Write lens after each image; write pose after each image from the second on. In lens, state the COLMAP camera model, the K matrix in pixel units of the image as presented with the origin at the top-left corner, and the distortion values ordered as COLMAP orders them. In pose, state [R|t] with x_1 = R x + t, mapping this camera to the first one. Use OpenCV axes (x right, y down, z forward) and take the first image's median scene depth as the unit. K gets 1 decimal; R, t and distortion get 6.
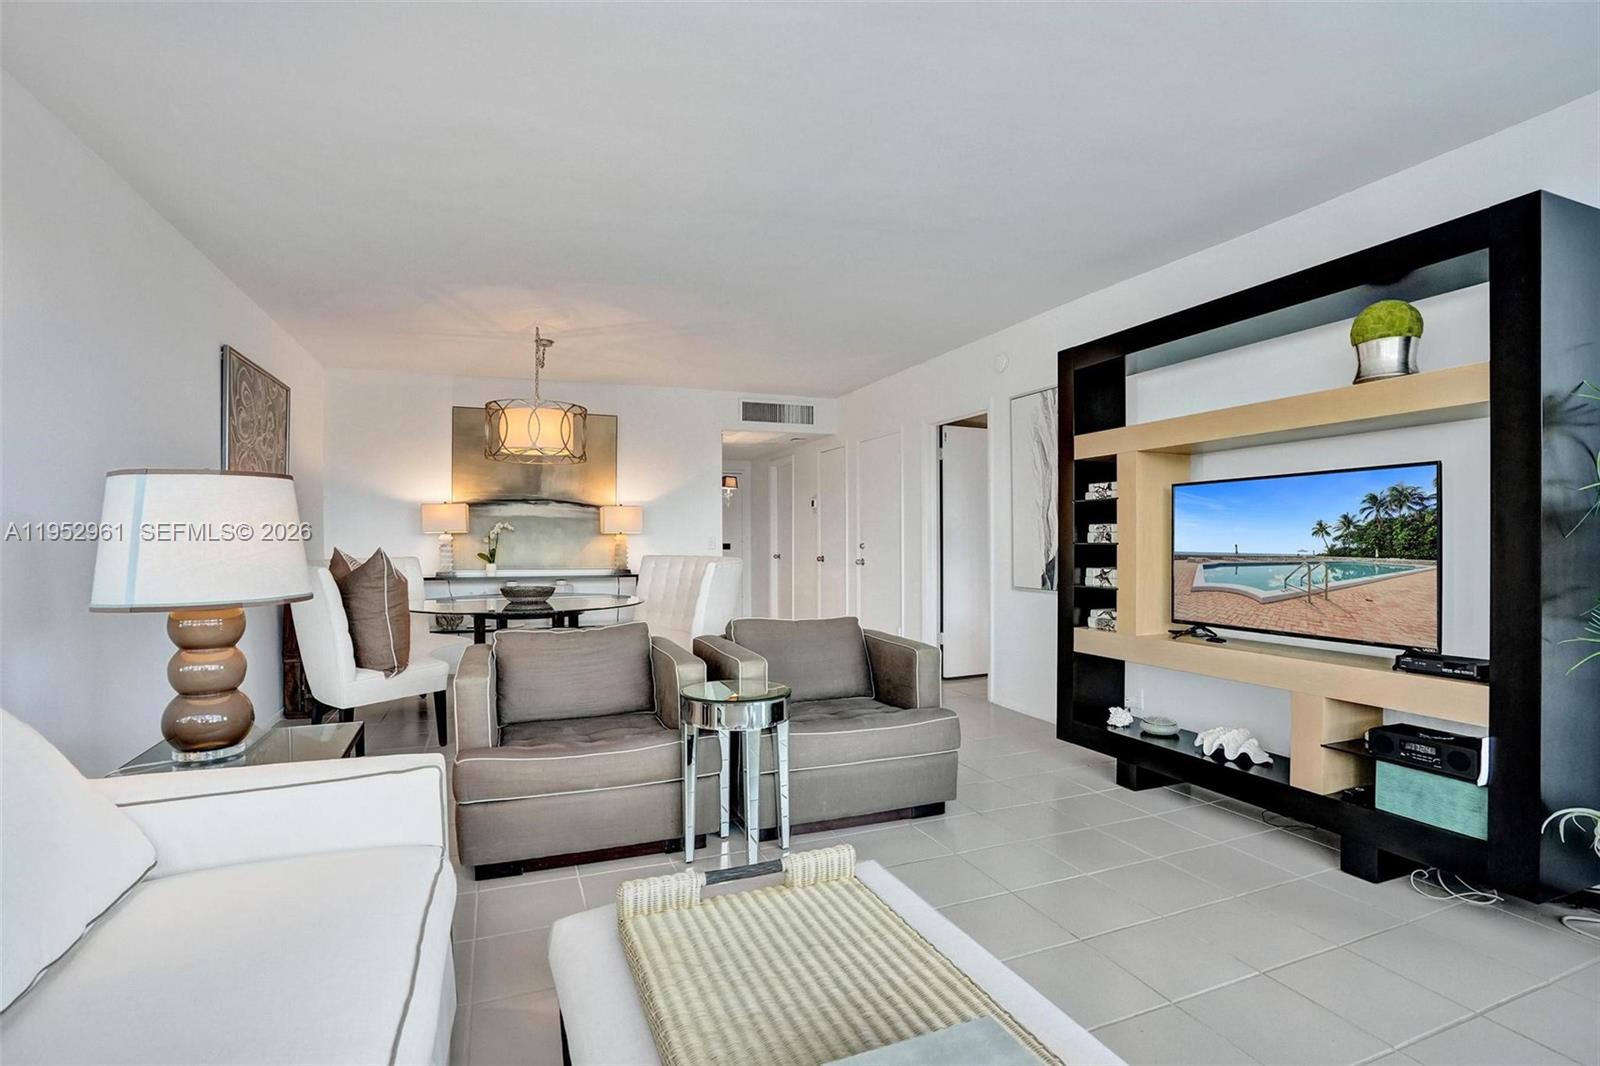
lens RADIAL K [[743.4, 0, 800.0], [0, 743.4, 533.0], [0, 0, 1]] dist [-0.065533, -0.000101]
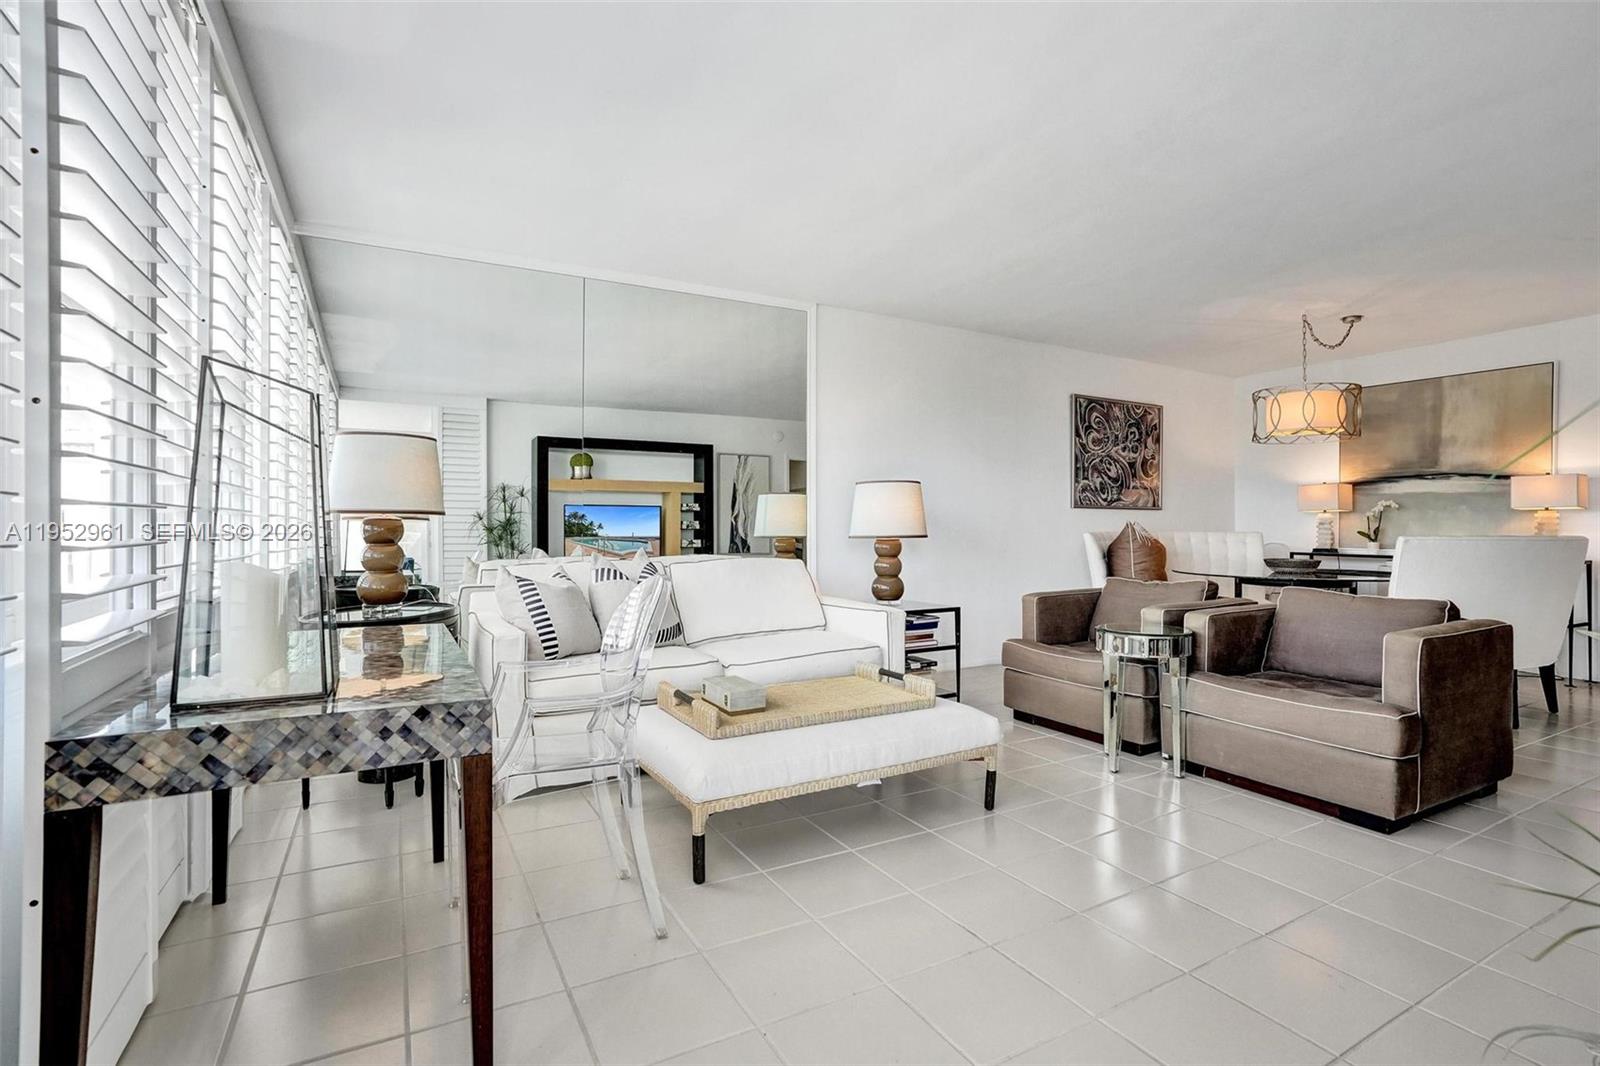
lens RADIAL K [[743.4, 0, 800.0], [0, 743.4, 533.0], [0, 0, 1]] dist [-0.065533, -0.000101]
pose [[0.095020, 0.007772, -0.995445, 0.996334], [0.003897, 0.999959, 0.008179, 0.039439], [0.995468, -0.004656, 0.094986, 0.302375]]
